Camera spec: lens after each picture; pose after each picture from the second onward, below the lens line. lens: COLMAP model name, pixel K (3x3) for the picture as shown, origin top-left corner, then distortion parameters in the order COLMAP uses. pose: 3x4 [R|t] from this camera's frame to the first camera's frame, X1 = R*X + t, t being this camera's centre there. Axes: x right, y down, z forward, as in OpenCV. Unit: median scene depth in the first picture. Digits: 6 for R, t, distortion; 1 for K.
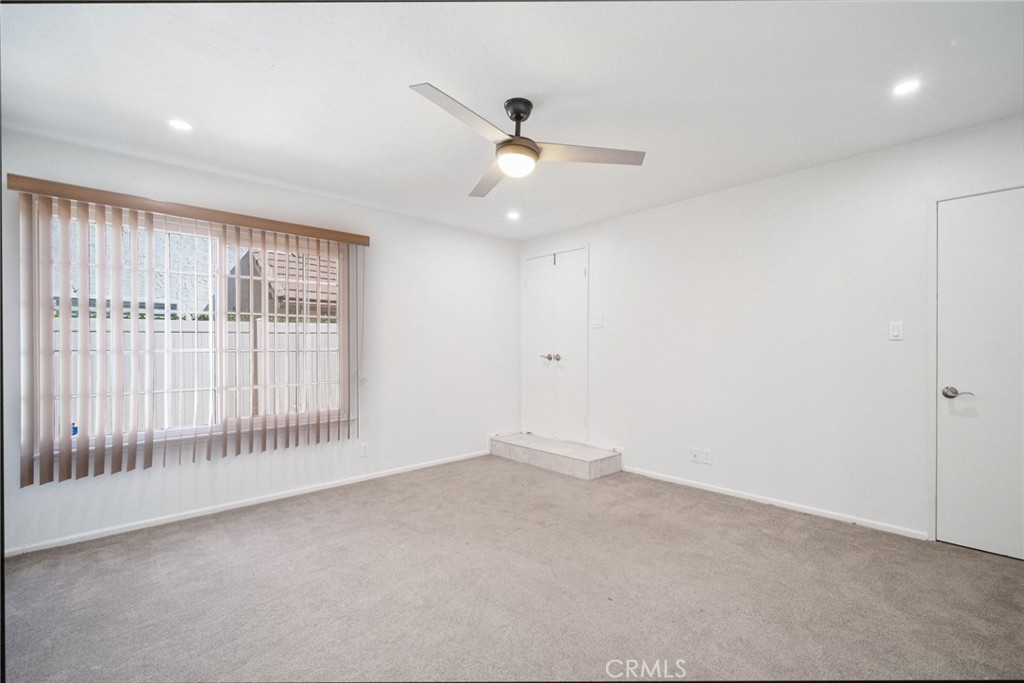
lens RADIAL K [[419.5, 0, 508.4], [0, 419.5, 348.8], [0, 0, 1]] dist [-0.000835, 0.000383]
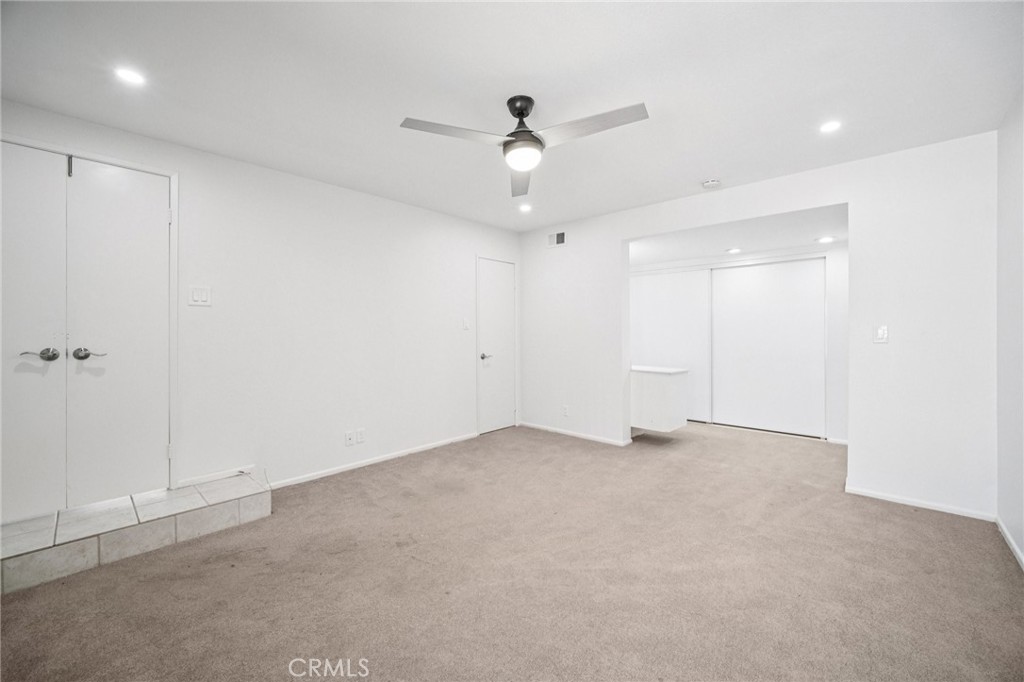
lens RADIAL K [[426.9, 0, 512.0], [0, 426.9, 330.8], [0, 0, 1]] dist [0.000834, -0.000035]
pose [[-0.073631, 0.001712, 0.997284, -0.598999], [0.004945, 0.999987, -0.001351, -0.006991], [-0.997273, 0.004832, -0.073639, 0.642730]]
